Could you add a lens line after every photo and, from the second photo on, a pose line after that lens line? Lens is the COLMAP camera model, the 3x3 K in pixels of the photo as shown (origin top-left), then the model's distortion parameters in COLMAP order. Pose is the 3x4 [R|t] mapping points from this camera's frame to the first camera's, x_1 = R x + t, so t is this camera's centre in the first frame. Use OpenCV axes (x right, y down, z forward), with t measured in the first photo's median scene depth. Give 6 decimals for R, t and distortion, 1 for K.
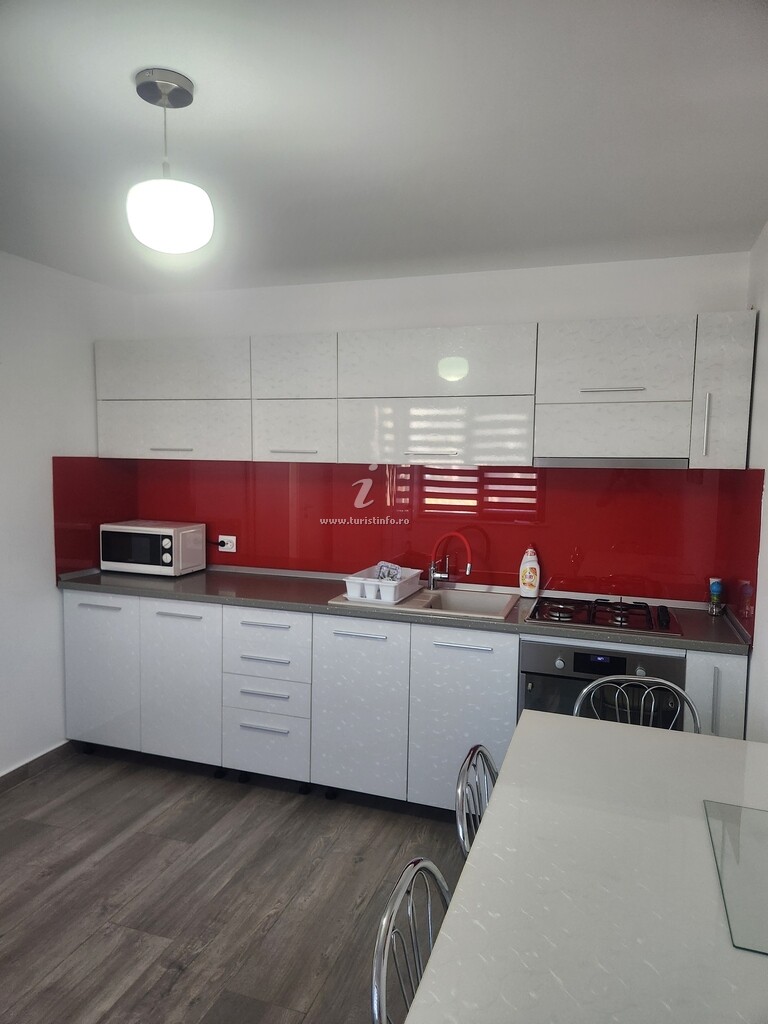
lens RADIAL K [[697.8, 0, 372.4], [0, 697.8, 512.9], [0, 0, 1]] dist [0.066827, -0.070142]
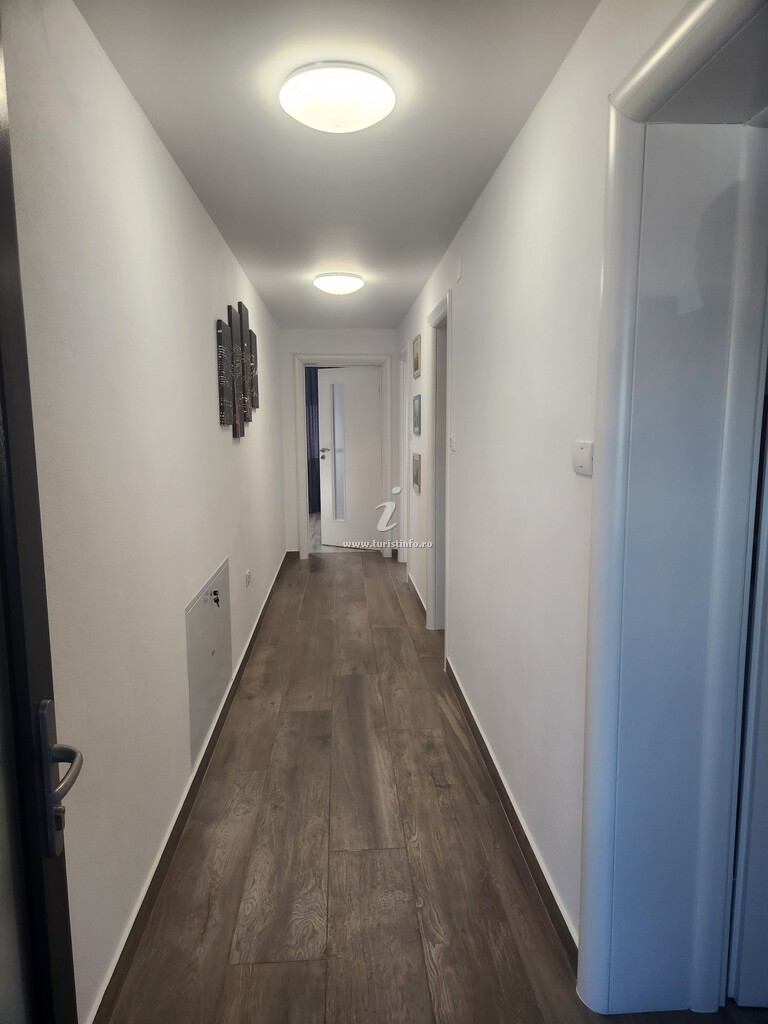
lens RADIAL K [[697.8, 0, 372.4], [0, 697.8, 512.9], [0, 0, 1]] dist [0.066827, -0.070142]
pose [[-0.923189, 0.048260, -0.381305, 0.257414], [-0.034967, 0.977425, 0.208368, -0.088040], [0.382753, 0.205696, -0.900661, 1.682637]]
